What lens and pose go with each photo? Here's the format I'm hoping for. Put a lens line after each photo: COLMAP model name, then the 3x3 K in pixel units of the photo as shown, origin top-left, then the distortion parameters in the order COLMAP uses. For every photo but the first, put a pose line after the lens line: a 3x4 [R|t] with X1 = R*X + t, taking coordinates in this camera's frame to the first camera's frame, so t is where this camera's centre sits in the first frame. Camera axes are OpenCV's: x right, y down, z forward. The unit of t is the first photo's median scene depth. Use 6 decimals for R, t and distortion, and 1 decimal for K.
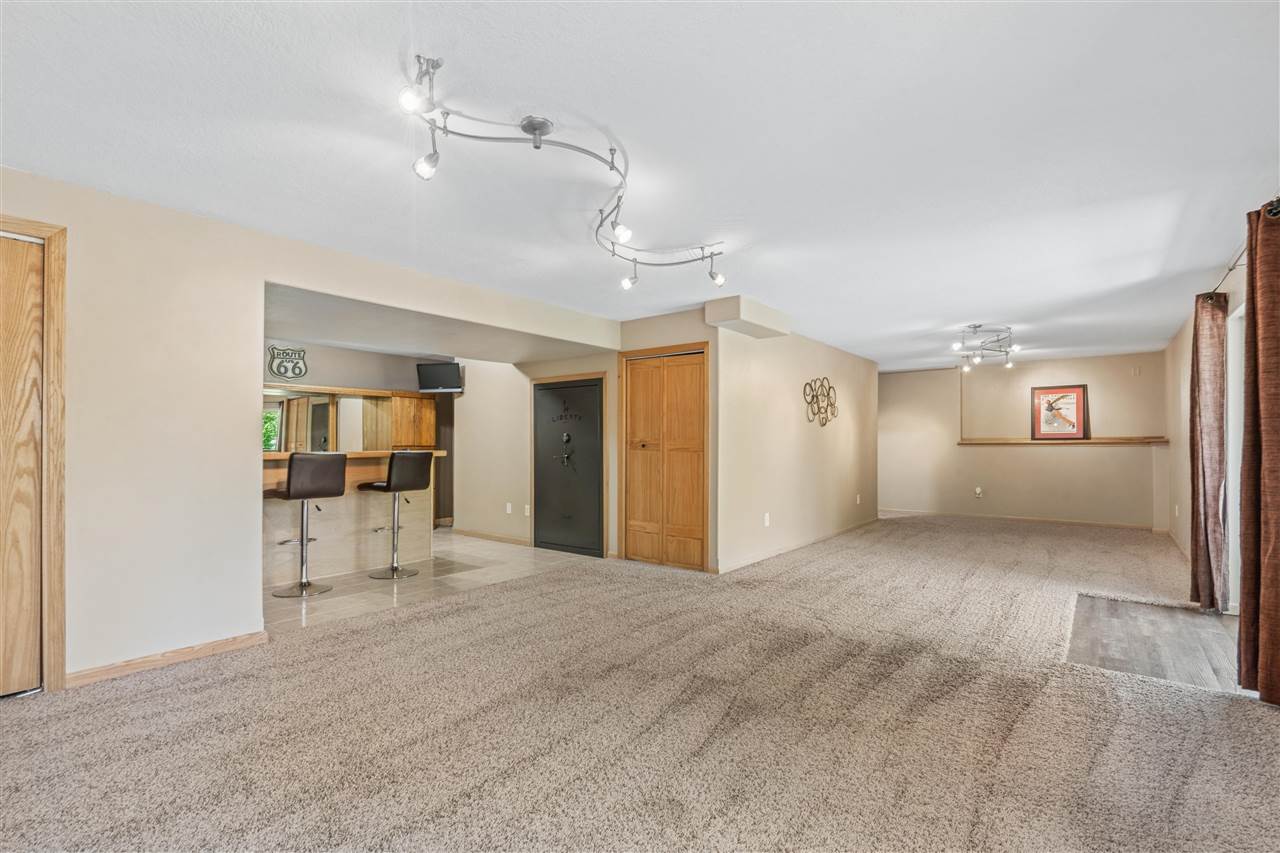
lens RADIAL K [[575.1, 0, 638.7], [0, 575.1, 437.3], [0, 0, 1]] dist [-0.003567, 0.000129]
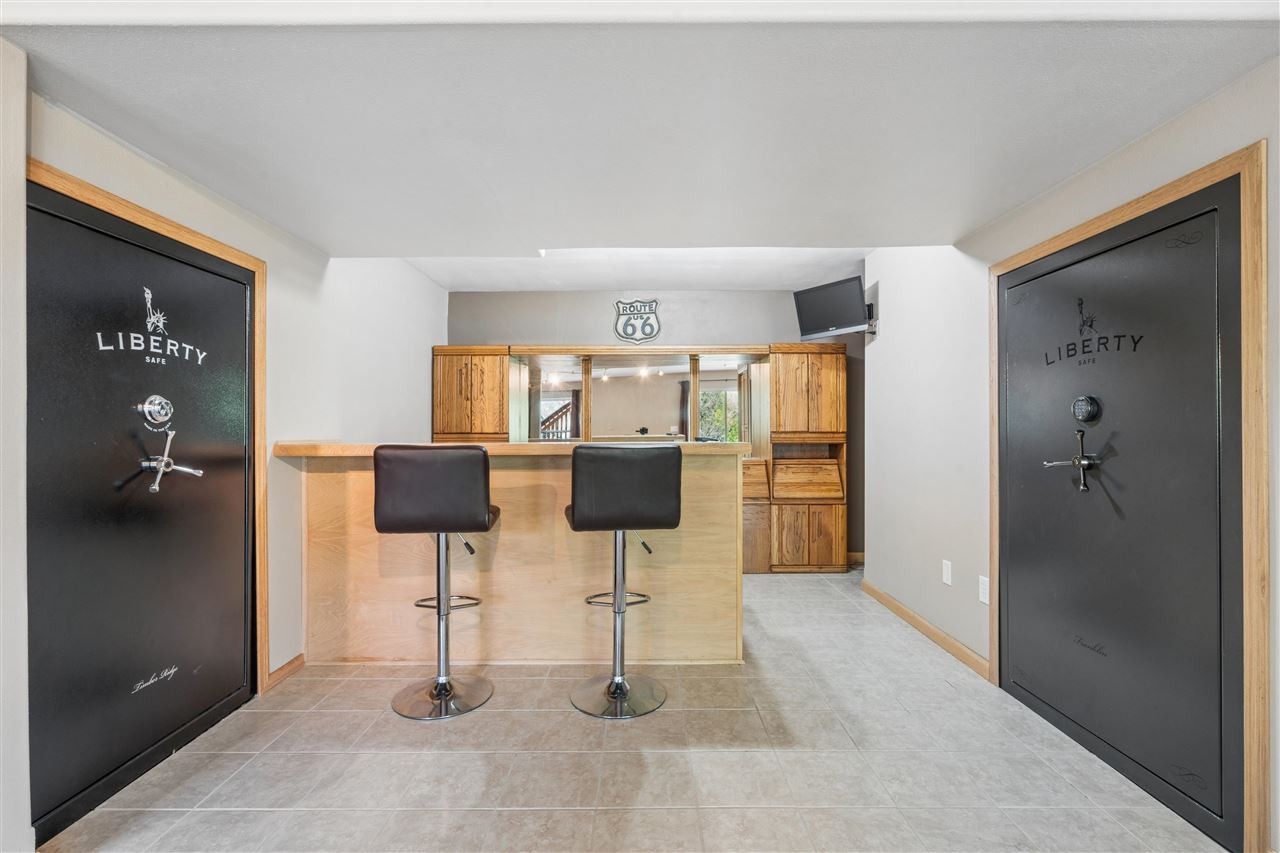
lens RADIAL K [[575.1, 0, 642.9], [0, 575.1, 429.7], [0, 0, 1]] dist [-0.003567, 0.000129]
pose [[0.622046, -0.002289, -0.782978, -0.023404], [0.013573, 0.999877, 0.007860, 0.006658], [0.782863, -0.015516, 0.622000, 0.544250]]
